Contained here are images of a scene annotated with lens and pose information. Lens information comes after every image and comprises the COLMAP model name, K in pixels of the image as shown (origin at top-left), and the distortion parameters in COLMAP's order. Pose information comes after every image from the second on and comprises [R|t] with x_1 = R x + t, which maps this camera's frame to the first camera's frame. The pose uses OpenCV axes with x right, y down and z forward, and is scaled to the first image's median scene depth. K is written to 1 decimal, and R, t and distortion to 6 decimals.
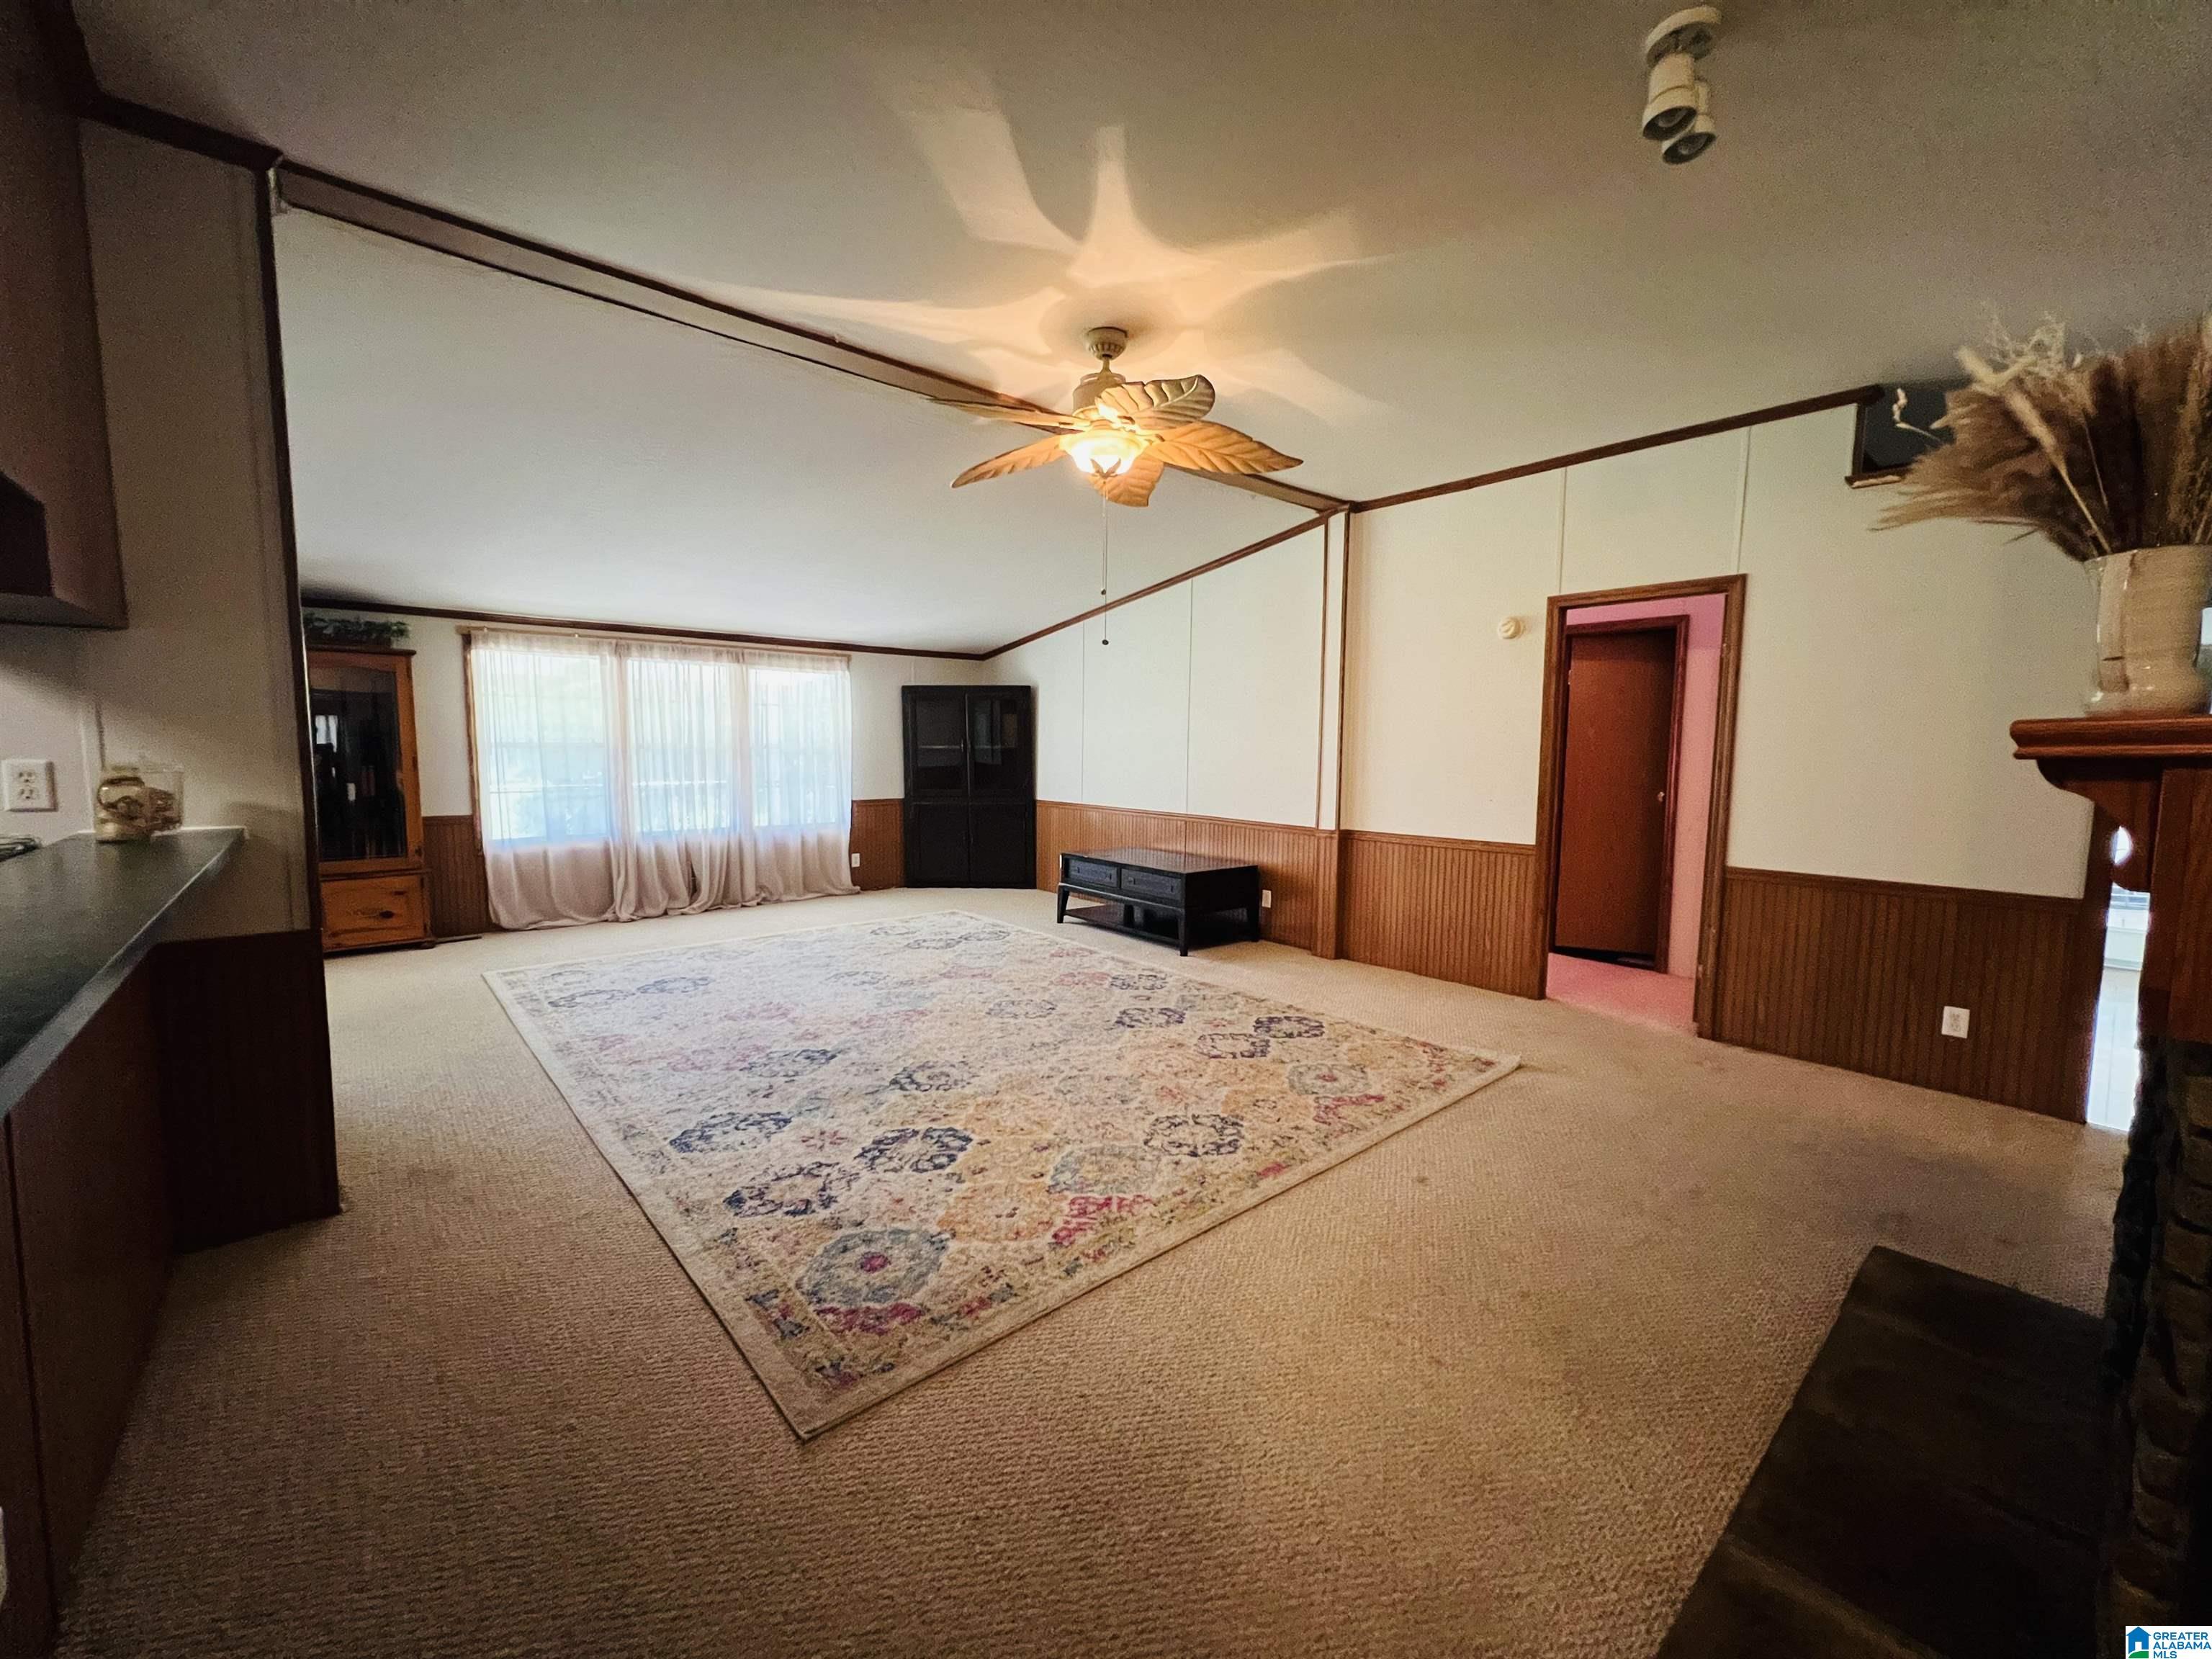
lens RADIAL K [[885.9, 0, 1095.2], [0, 885.9, 821.7], [0, 0, 1]] dist [-0.001834, 0.000643]
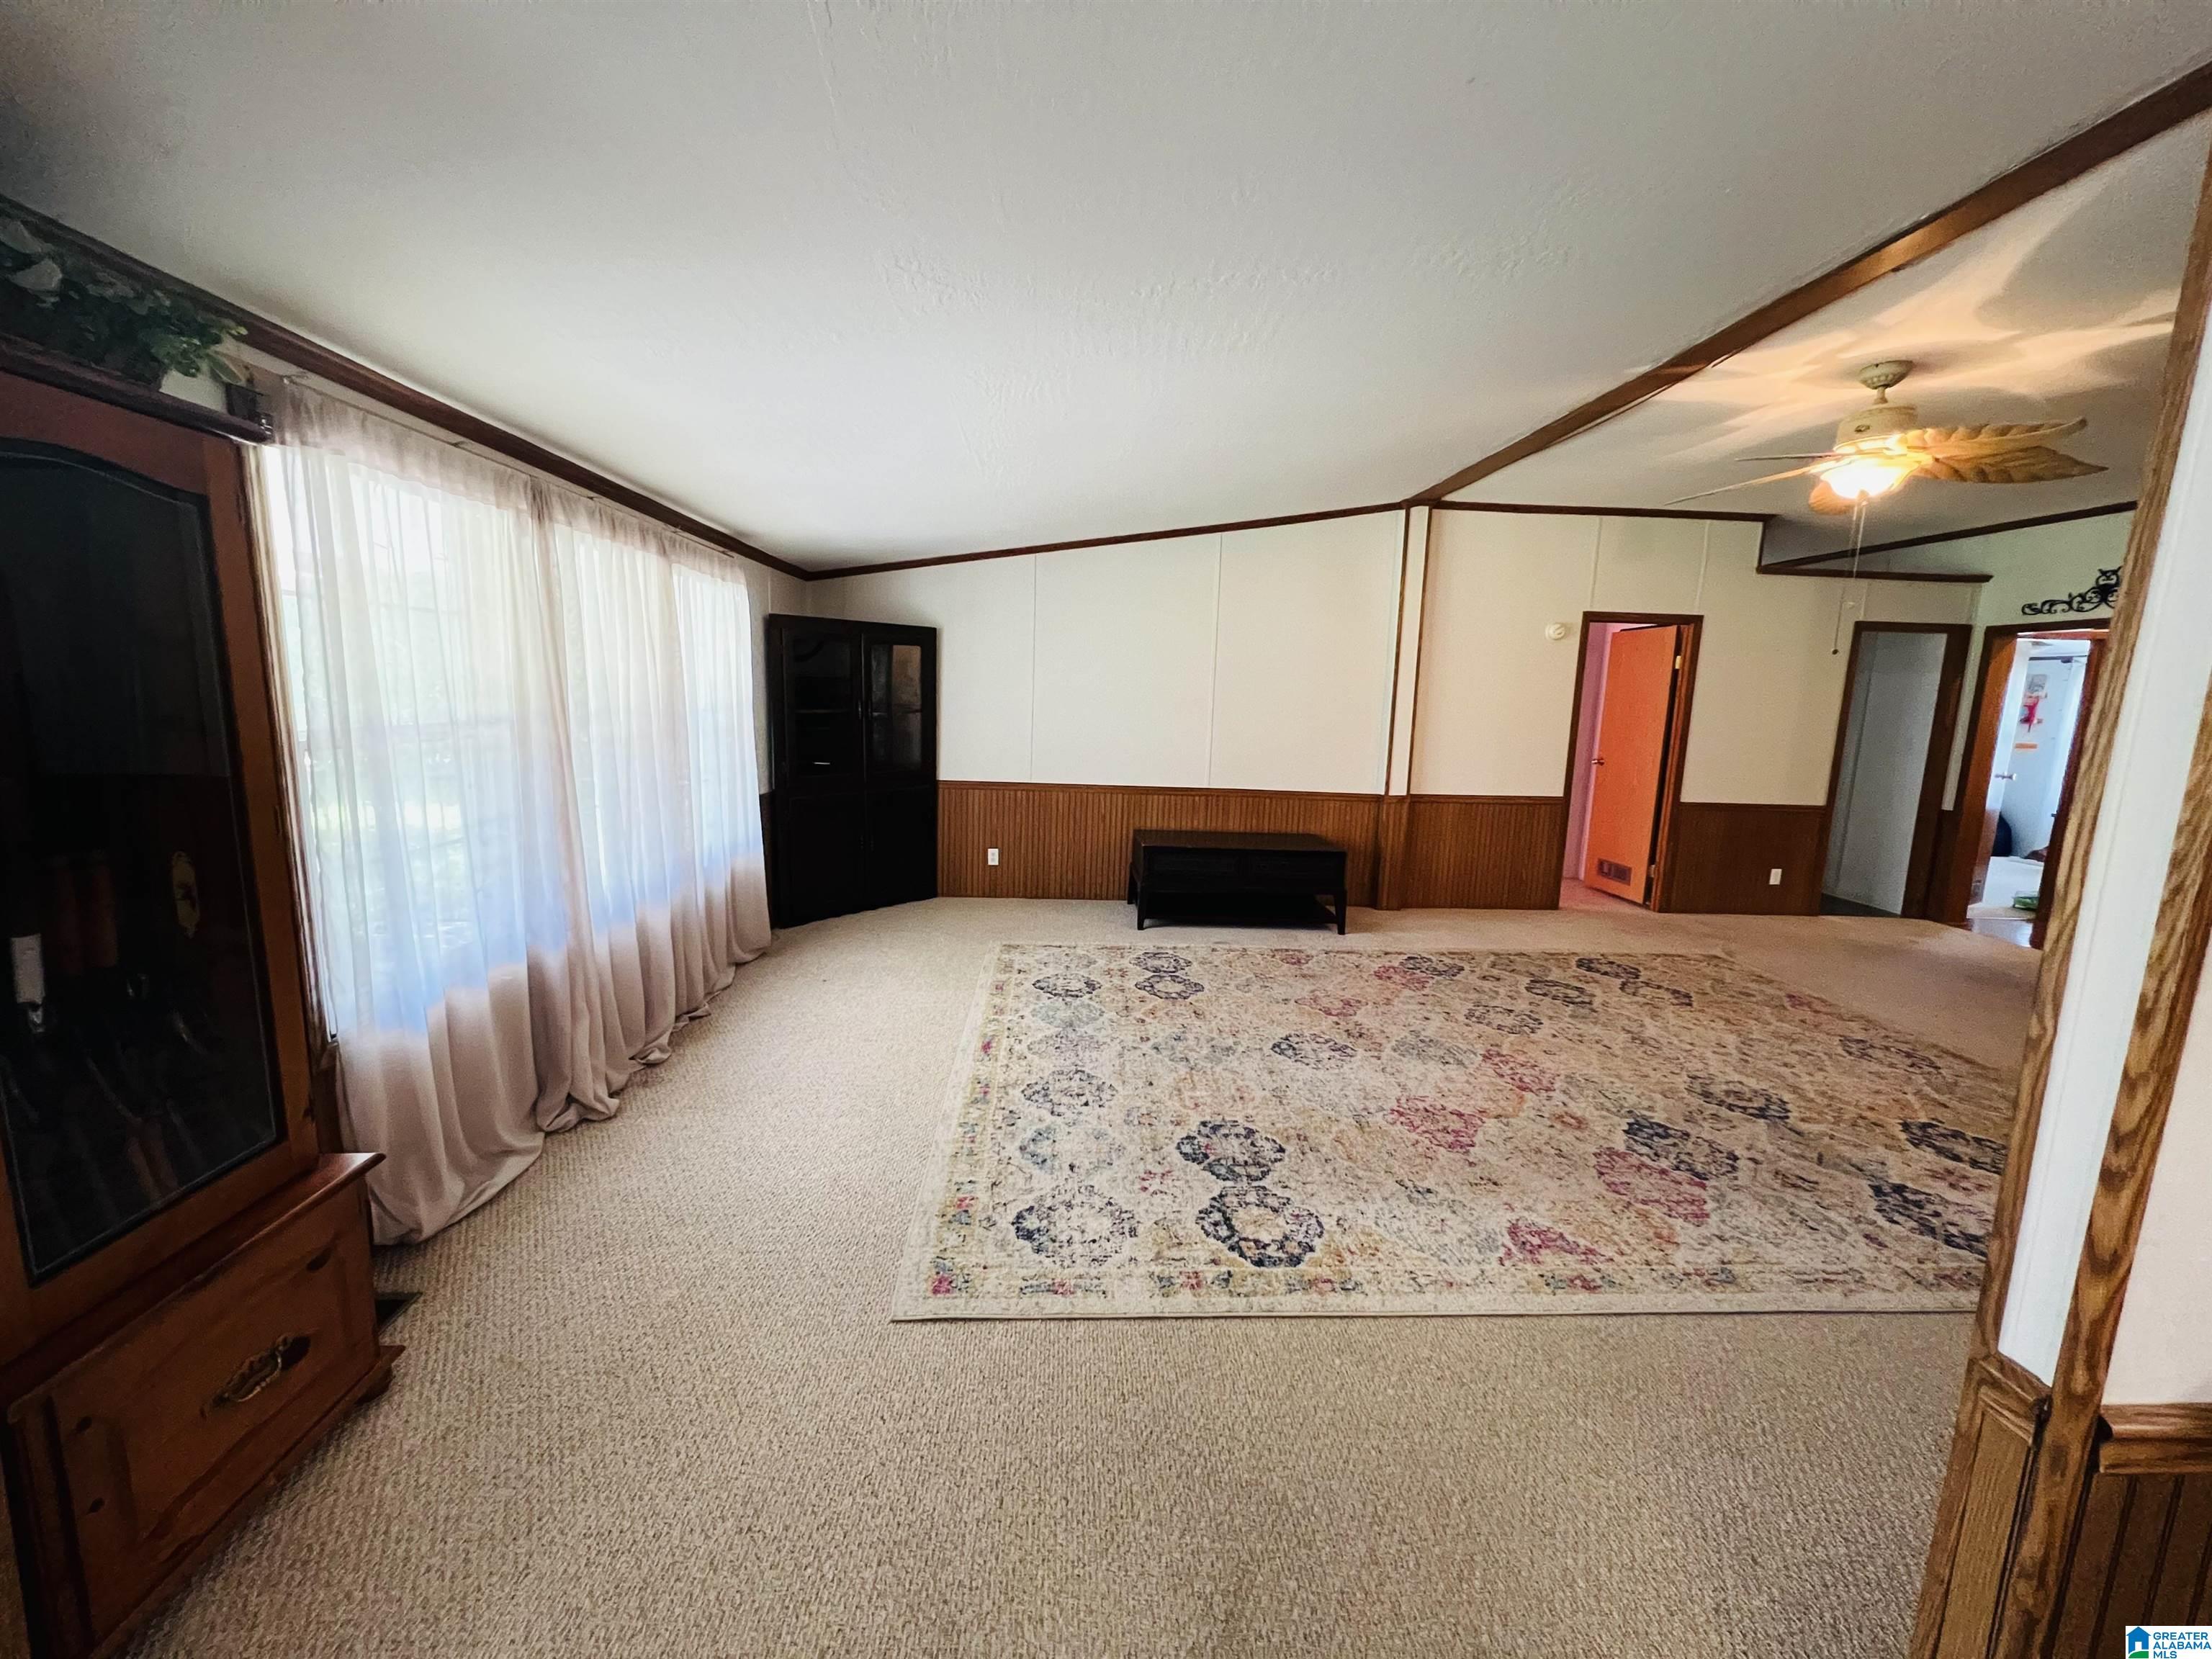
lens RADIAL K [[885.9, 0, 1096.6], [0, 885.9, 828.5], [0, 0, 1]] dist [-0.001834, 0.000643]
pose [[0.614466, -0.112255, 0.780916, -1.228536], [0.044072, 0.993164, 0.108087, -0.126053], [-0.787711, -0.031999, 0.615213, 0.897672]]
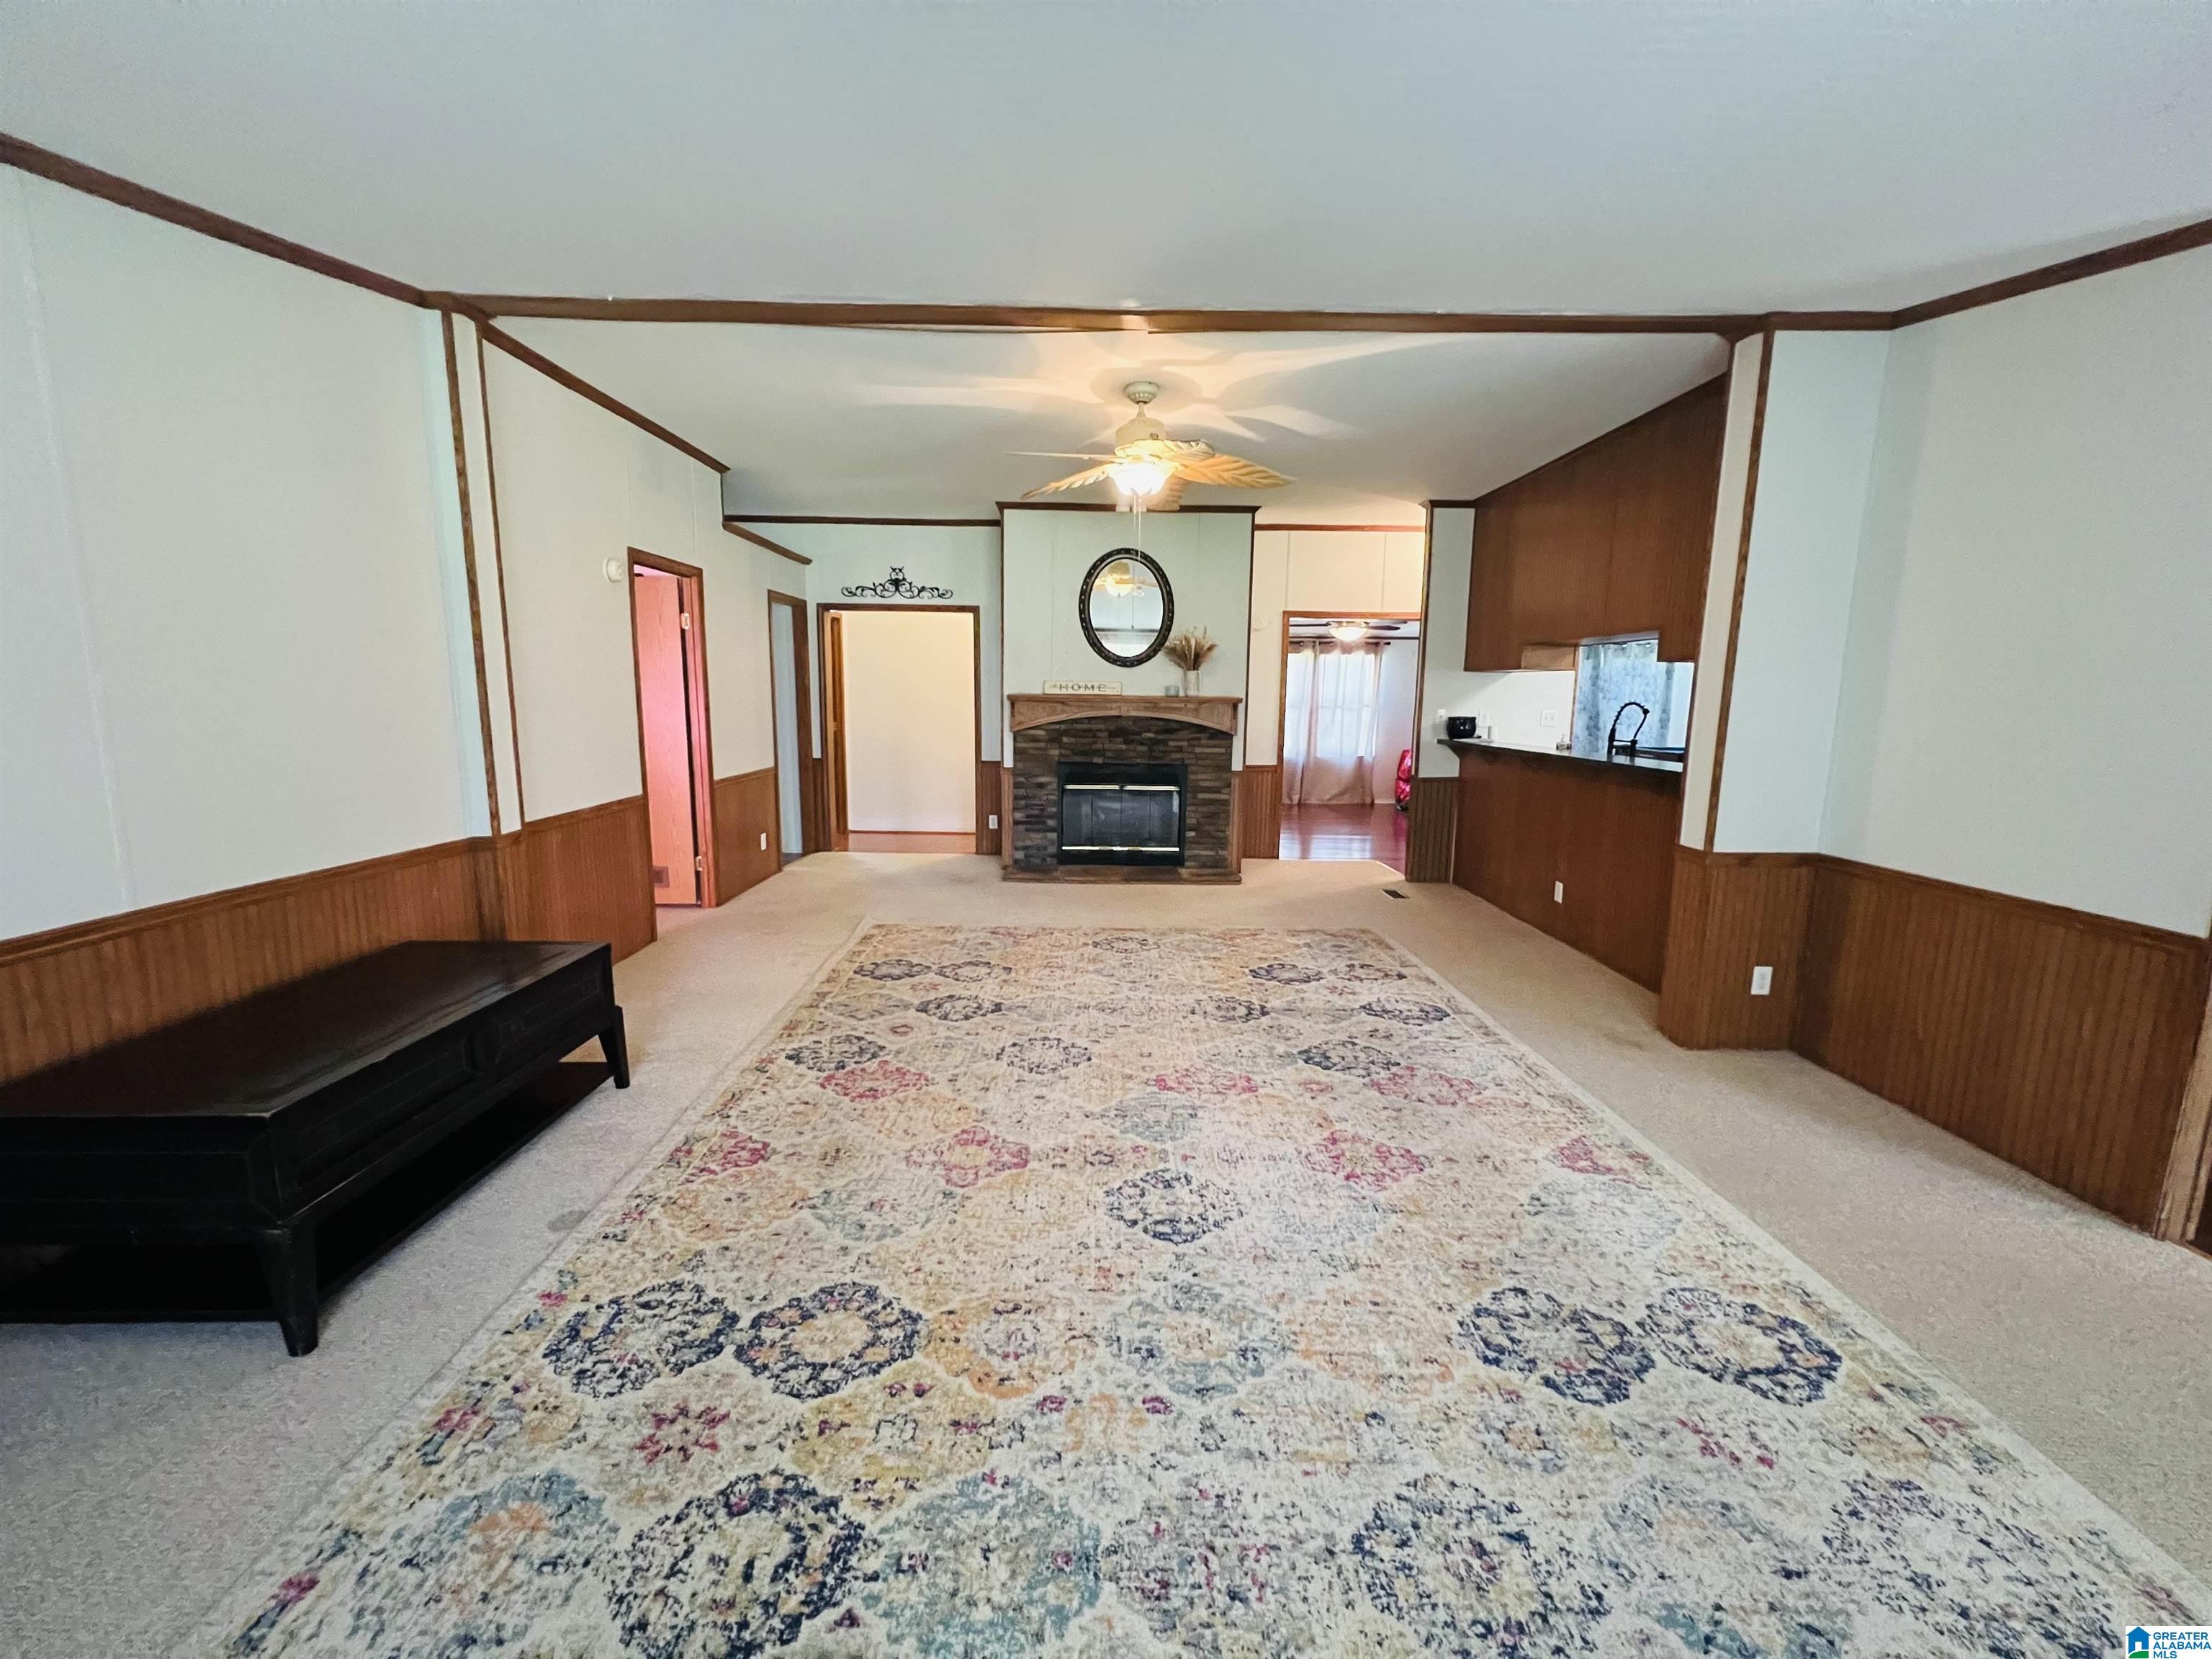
lens RADIAL K [[885.9, 0, 1101.4], [0, 885.9, 822.6], [0, 0, 1]] dist [-0.001834, 0.000643]
pose [[-0.766032, -0.115405, 0.632358, -0.686098], [0.034685, 0.974898, 0.219936, -0.181272], [-0.641866, 0.190411, -0.742800, 1.755718]]
